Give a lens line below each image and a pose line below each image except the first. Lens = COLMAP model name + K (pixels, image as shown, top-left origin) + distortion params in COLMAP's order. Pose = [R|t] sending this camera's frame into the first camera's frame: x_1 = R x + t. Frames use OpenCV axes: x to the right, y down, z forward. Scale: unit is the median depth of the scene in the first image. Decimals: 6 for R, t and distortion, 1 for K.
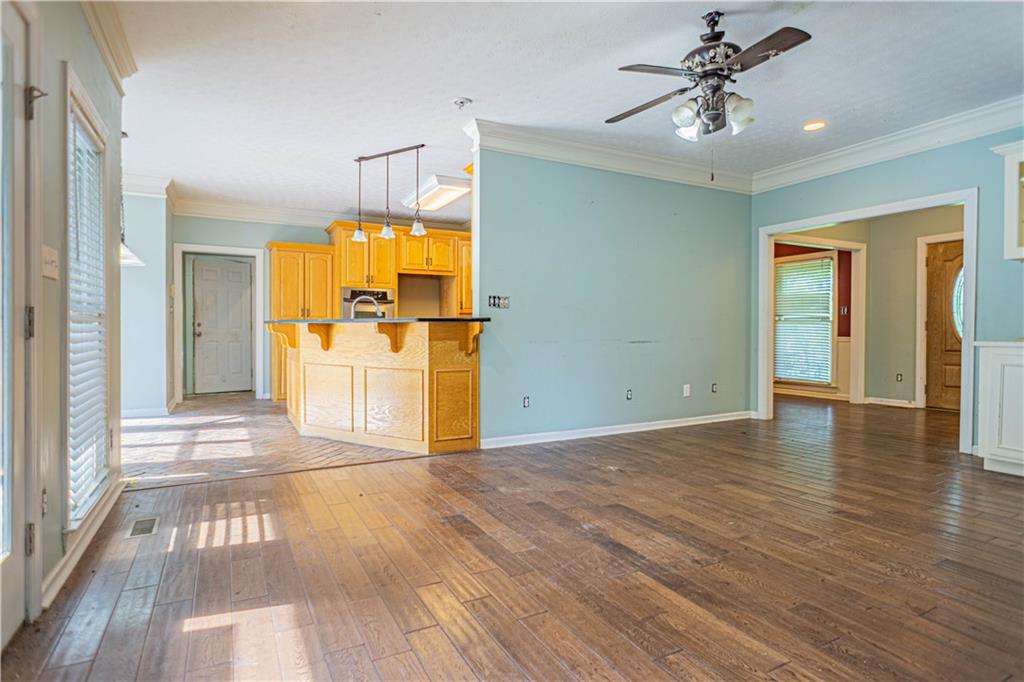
lens RADIAL K [[553.4, 0, 513.8], [0, 553.4, 336.4], [0, 0, 1]] dist [-0.002878, -0.000472]
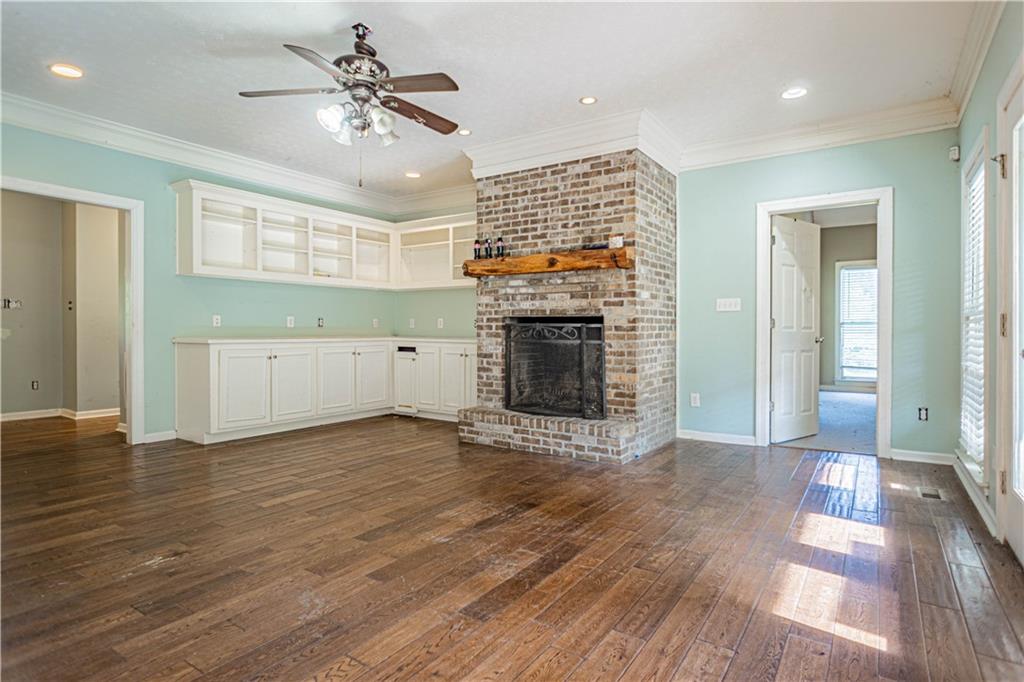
lens RADIAL K [[553.4, 0, 514.0], [0, 553.4, 337.5], [0, 0, 1]] dist [-0.002878, -0.000472]
pose [[-0.478596, -0.010239, 0.877975, -0.874539], [0.010027, 0.999803, 0.017126, -0.017069], [-0.877978, 0.017000, -0.478399, 1.568359]]
